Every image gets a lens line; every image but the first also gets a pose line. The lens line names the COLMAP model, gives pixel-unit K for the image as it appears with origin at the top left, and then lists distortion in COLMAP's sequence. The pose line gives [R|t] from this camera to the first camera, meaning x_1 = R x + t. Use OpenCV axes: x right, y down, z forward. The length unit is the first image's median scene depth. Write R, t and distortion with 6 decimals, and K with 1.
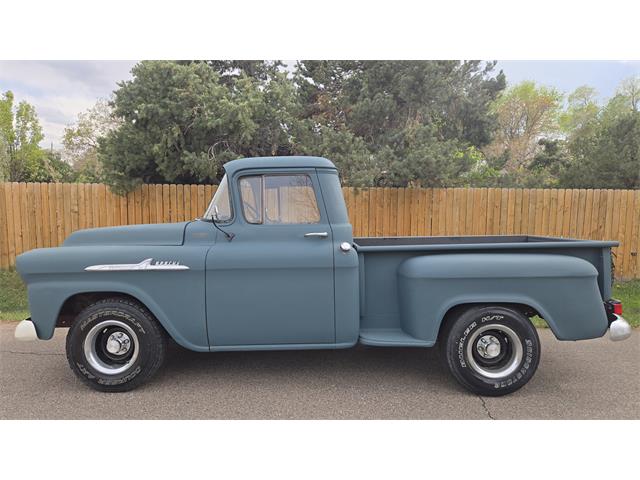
lens RADIAL K [[430.7, 0, 318.0], [0, 430.7, 236.8], [0, 0, 1]] dist [0.078819, -0.071958]
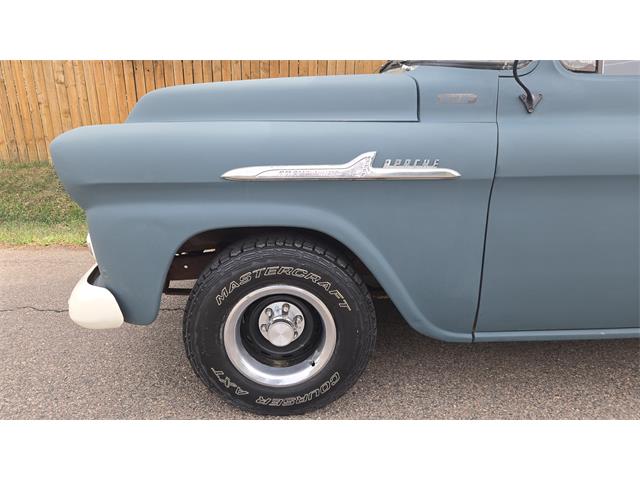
lens RADIAL K [[430.7, 0, 318.0], [0, 430.7, 236.8], [0, 0, 1]] dist [0.078819, -0.071958]
pose [[0.998325, -0.005257, 0.057613, -0.455971], [-0.008803, 0.970462, 0.241093, 0.028416], [-0.057178, -0.241197, 0.968790, 0.558209]]
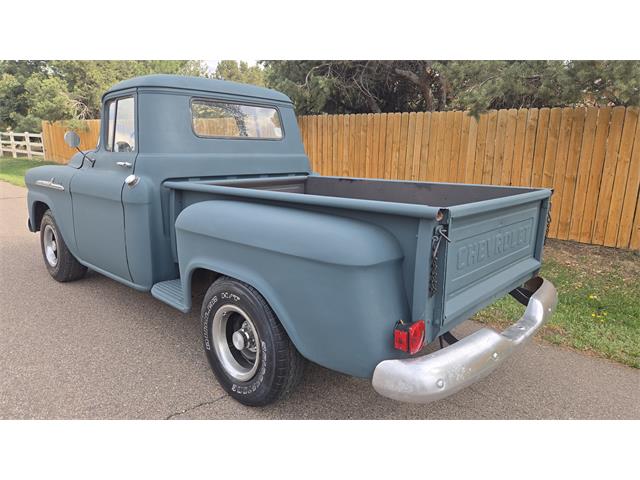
lens RADIAL K [[430.7, 0, 318.0], [0, 430.7, 236.8], [0, 0, 1]] dist [0.078819, -0.071958]
pose [[0.735605, 0.153044, -0.659896, 0.931505], [-0.053157, 0.984182, 0.168997, -0.030170], [0.675321, -0.089237, 0.732105, 0.589654]]
